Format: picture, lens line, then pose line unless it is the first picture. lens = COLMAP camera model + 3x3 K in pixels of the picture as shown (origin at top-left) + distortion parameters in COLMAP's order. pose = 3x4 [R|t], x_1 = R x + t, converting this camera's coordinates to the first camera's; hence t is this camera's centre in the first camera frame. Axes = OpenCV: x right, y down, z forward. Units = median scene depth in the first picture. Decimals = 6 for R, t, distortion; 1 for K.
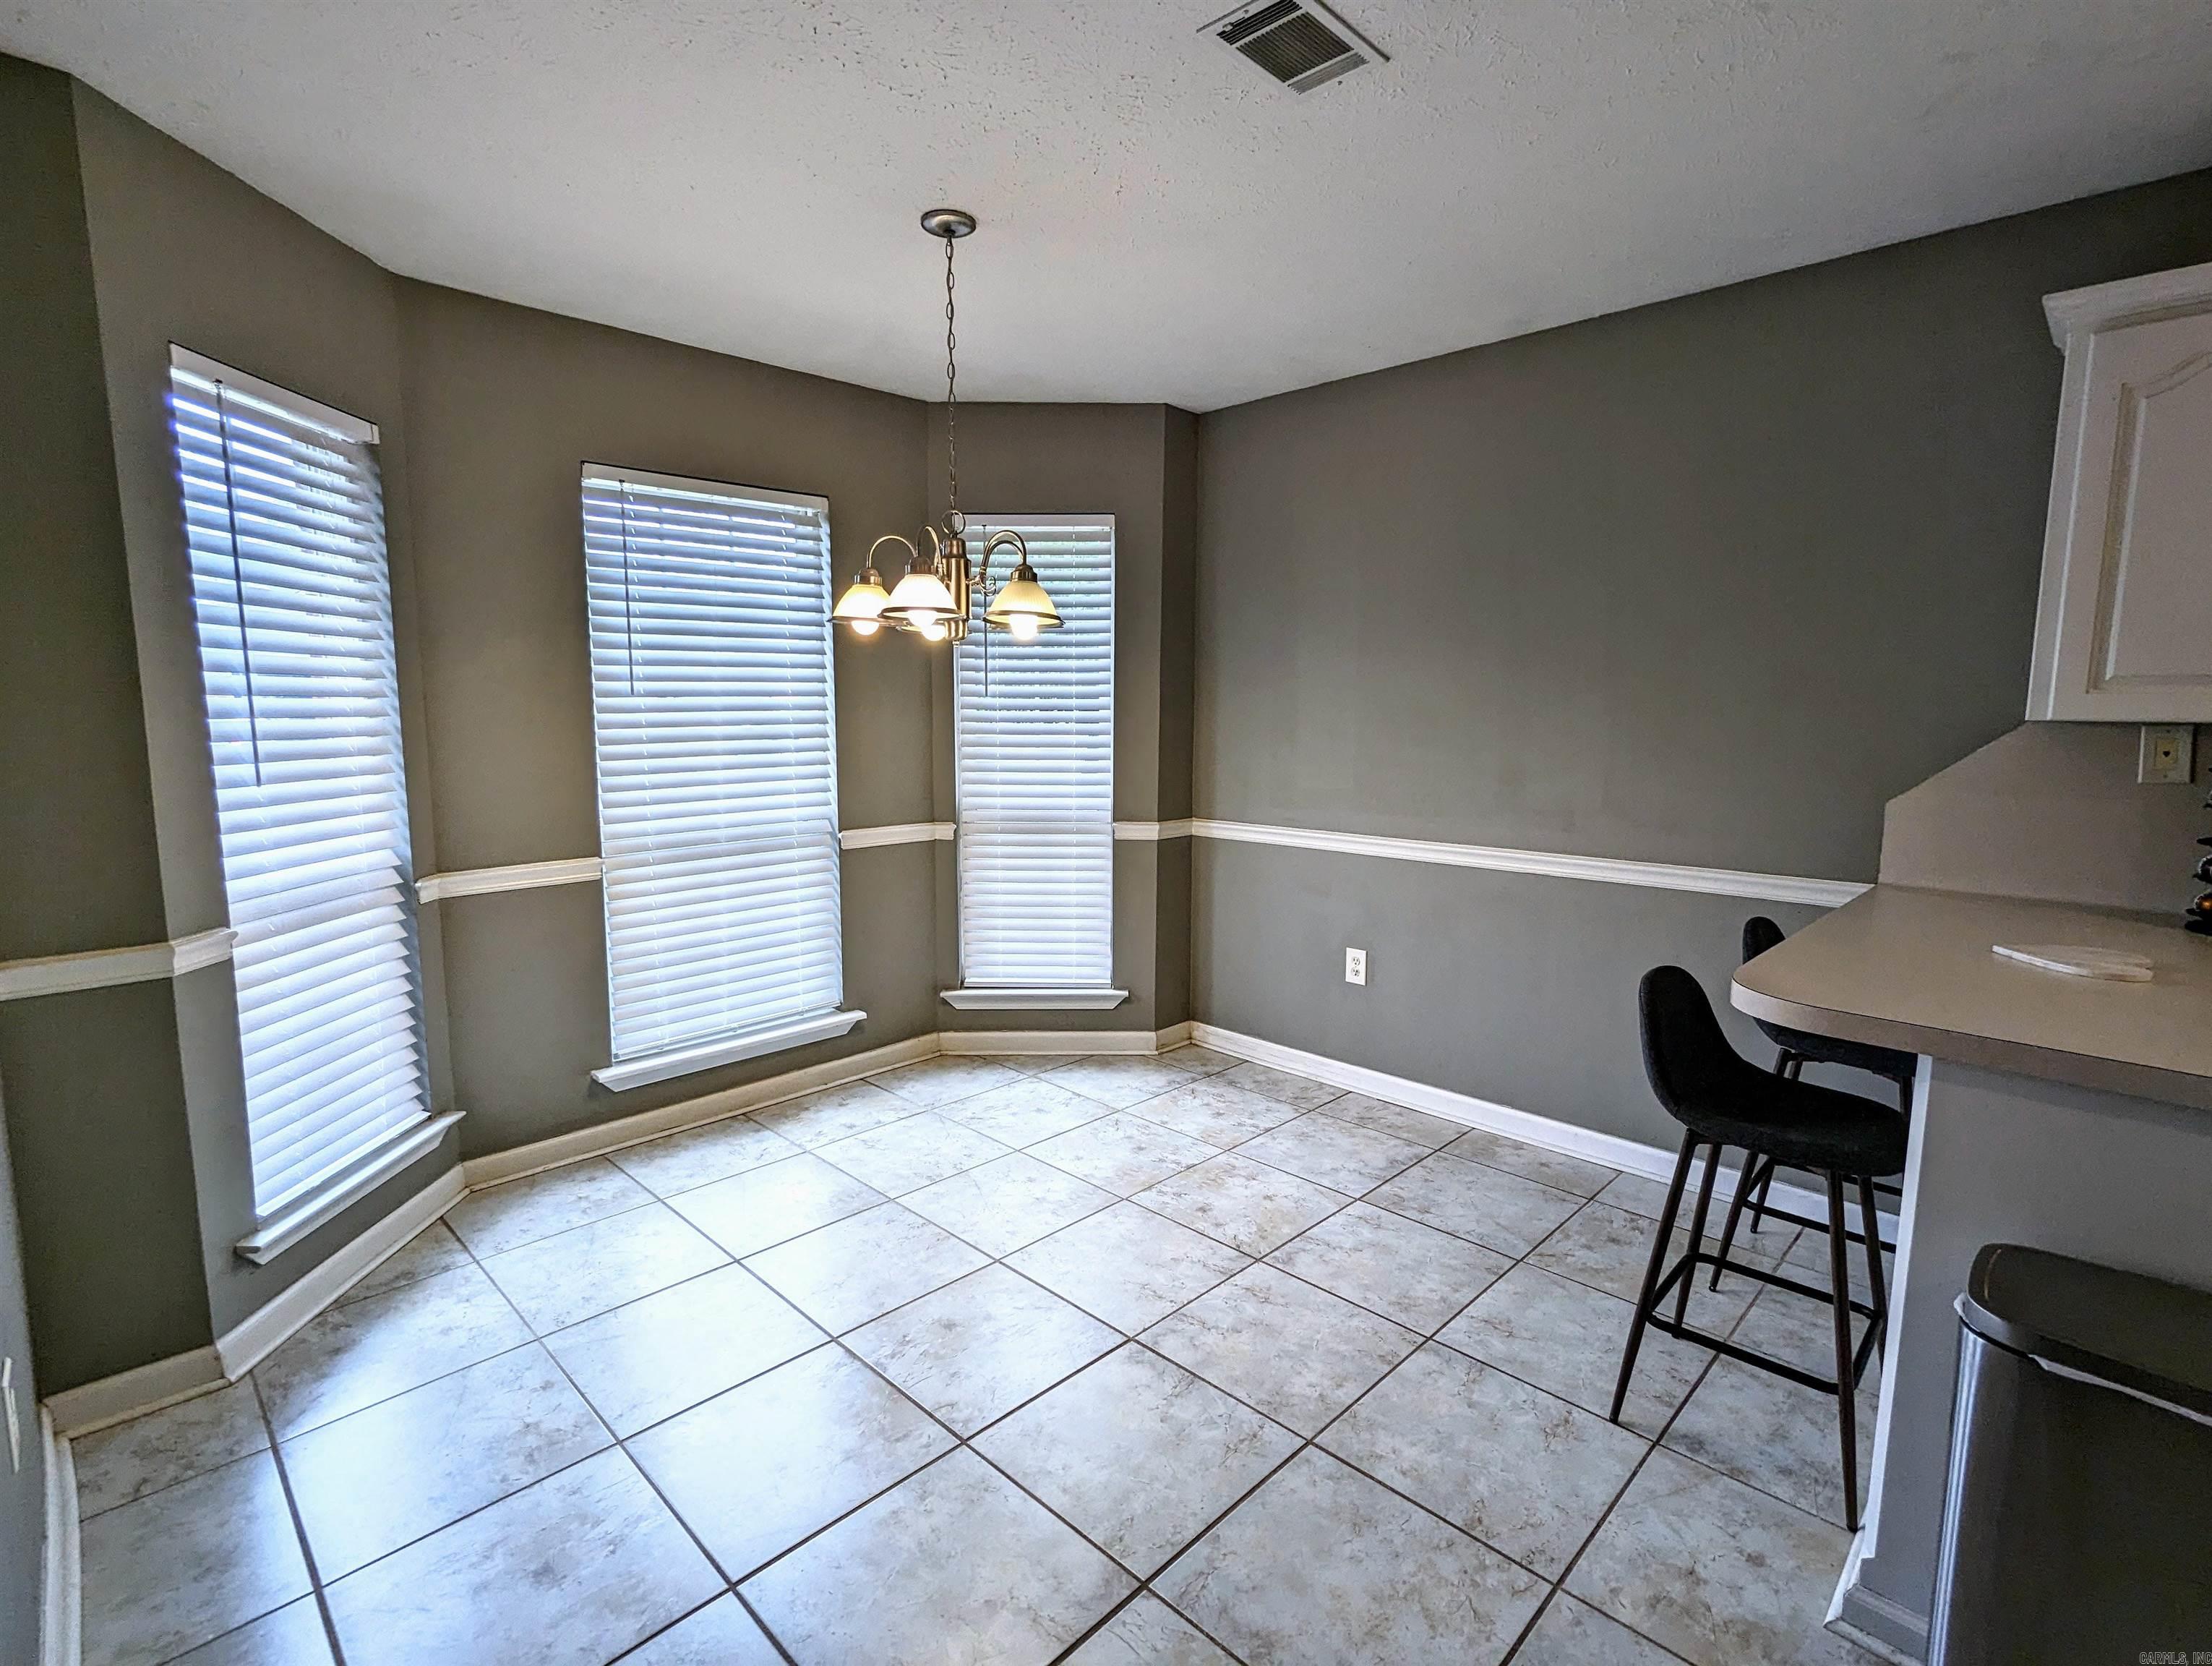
lens RADIAL K [[1058.8, 0, 1100.8], [0, 1058.8, 837.4], [0, 0, 1]] dist [-0.001566, 0.000675]
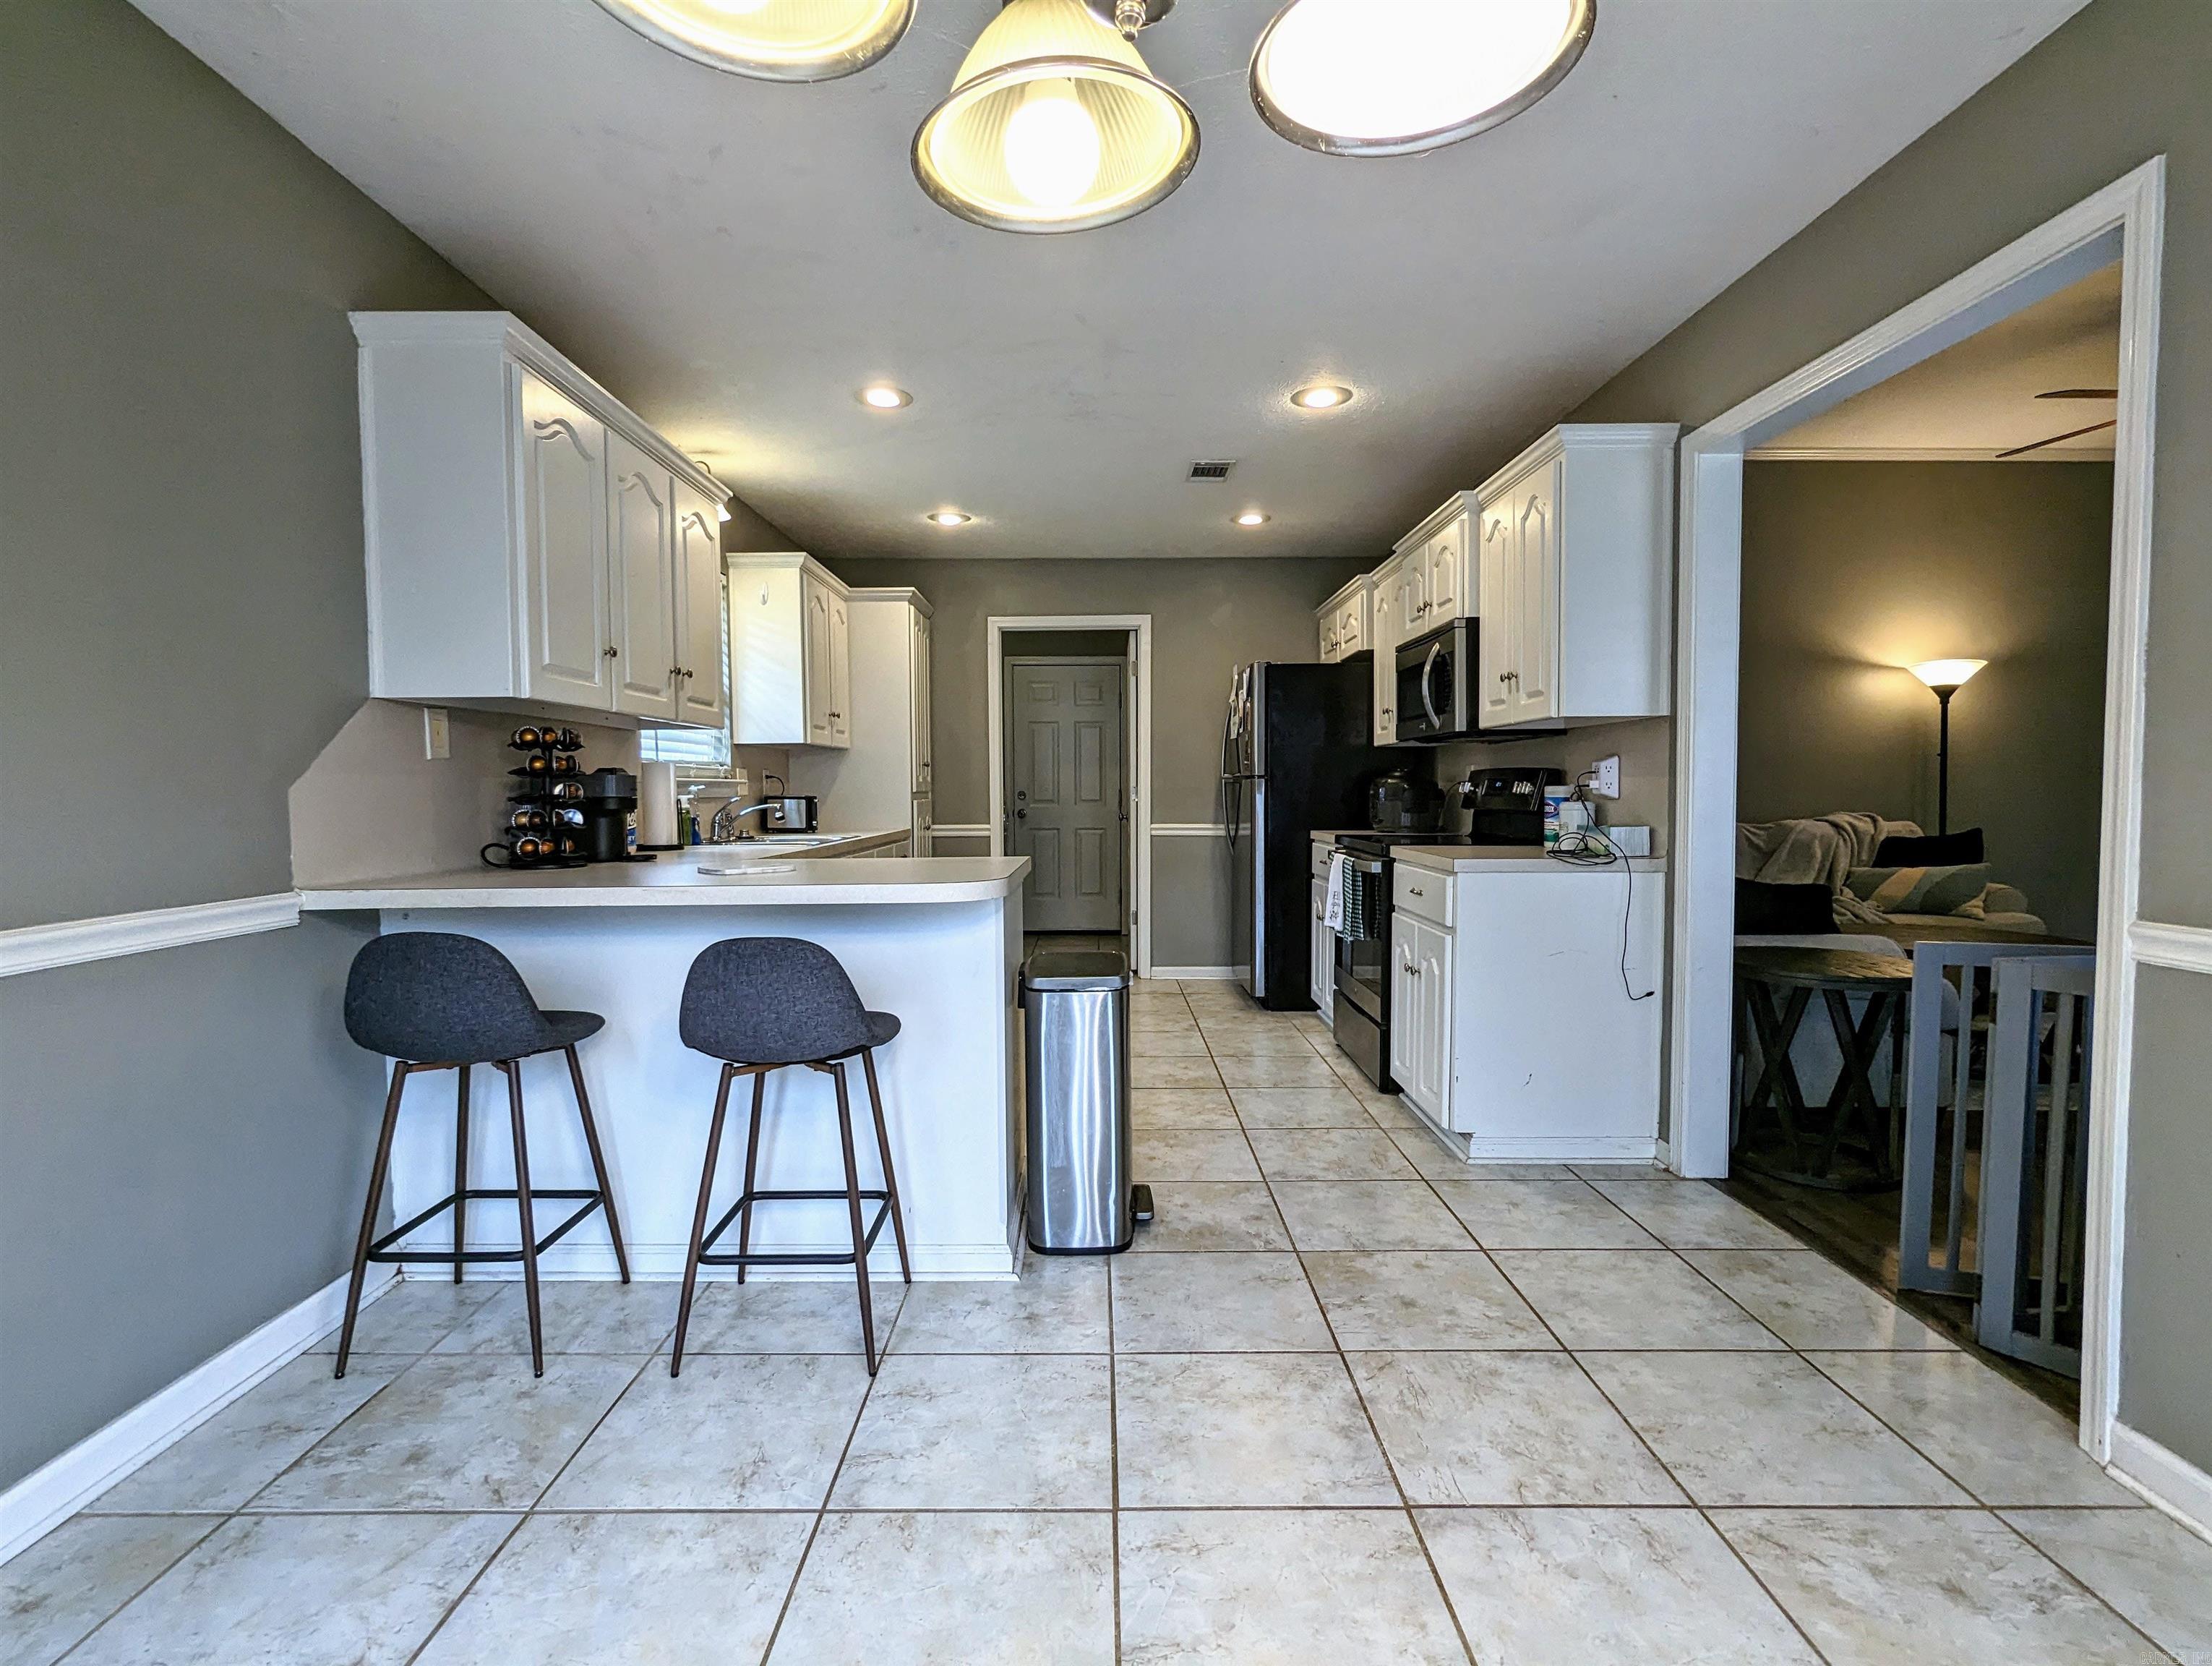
lens RADIAL K [[1058.8, 0, 1100.8], [0, 1058.8, 837.4], [0, 0, 1]] dist [-0.001566, 0.000675]
pose [[-0.711491, -0.034764, 0.701834, -0.254894], [0.088017, 0.986501, 0.138093, -0.049242], [-0.697161, 0.160025, -0.698827, 1.058498]]
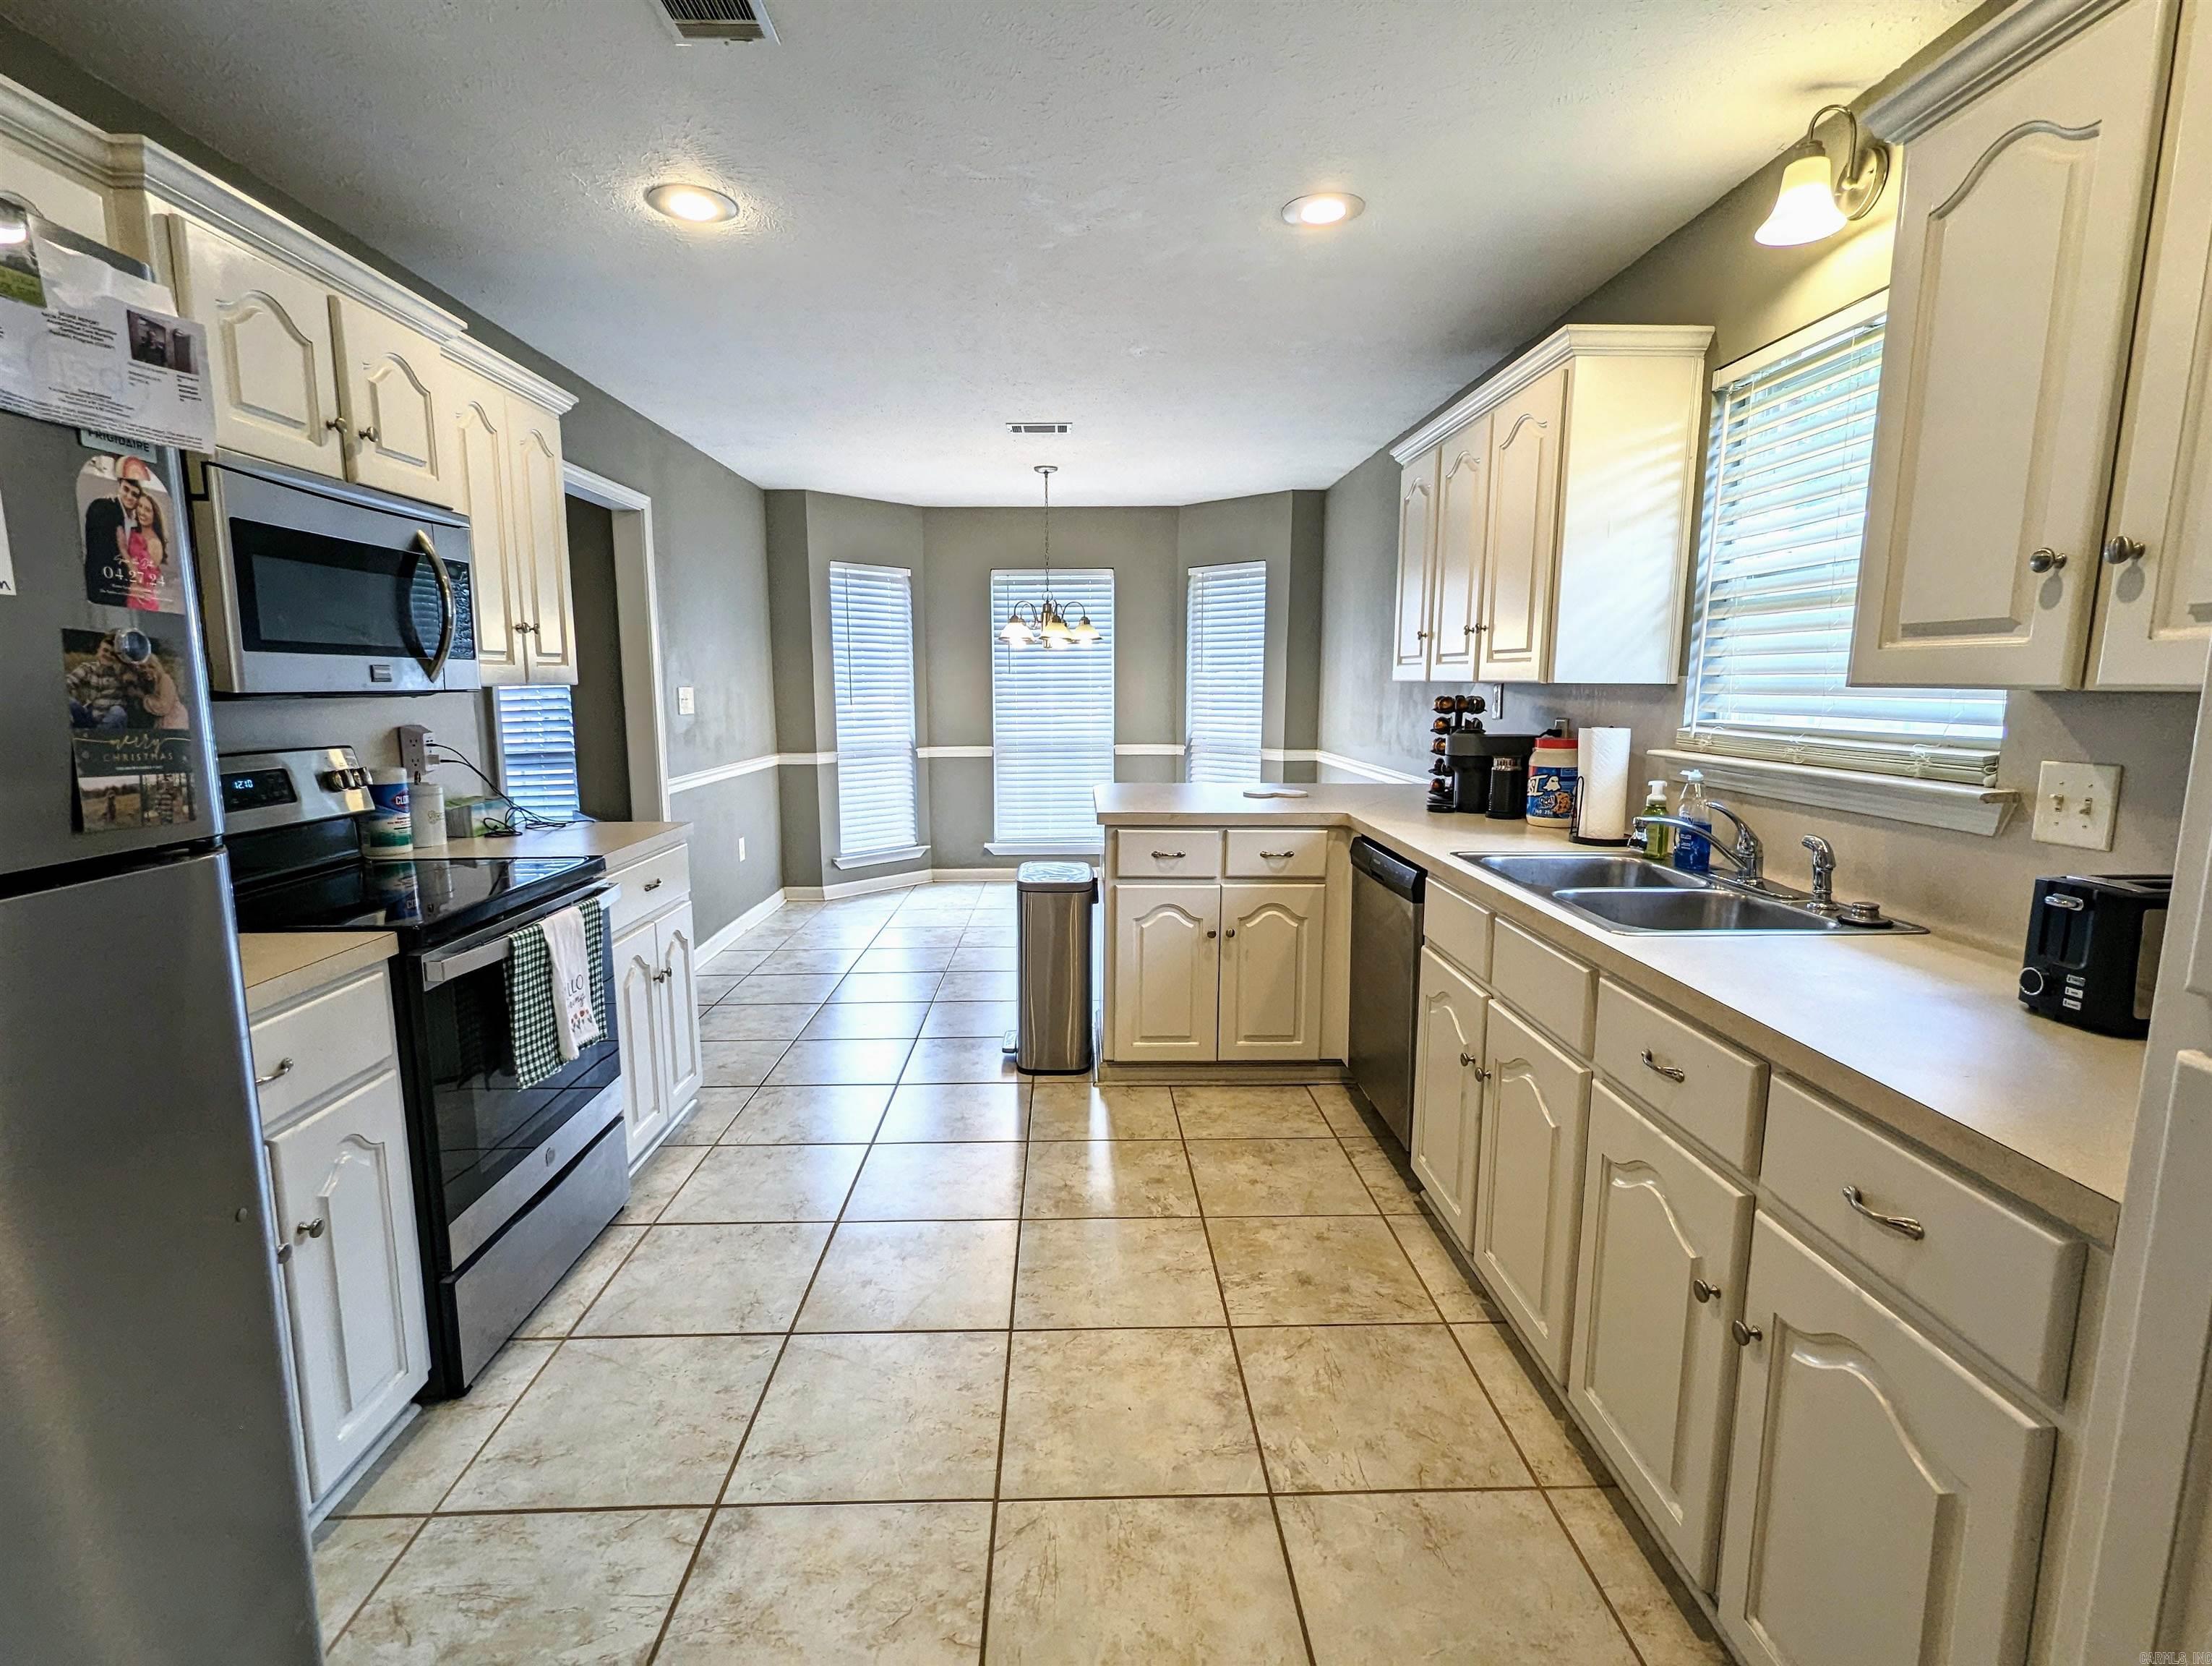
lens RADIAL K [[1058.8, 0, 1100.8], [0, 1058.8, 837.4], [0, 0, 1]] dist [-0.001566, 0.000675]
pose [[0.724911, 0.098206, -0.681806, 1.365805], [-0.084634, 0.994984, 0.053331, 0.079020], [0.683623, 0.019043, 0.729587, -0.513473]]
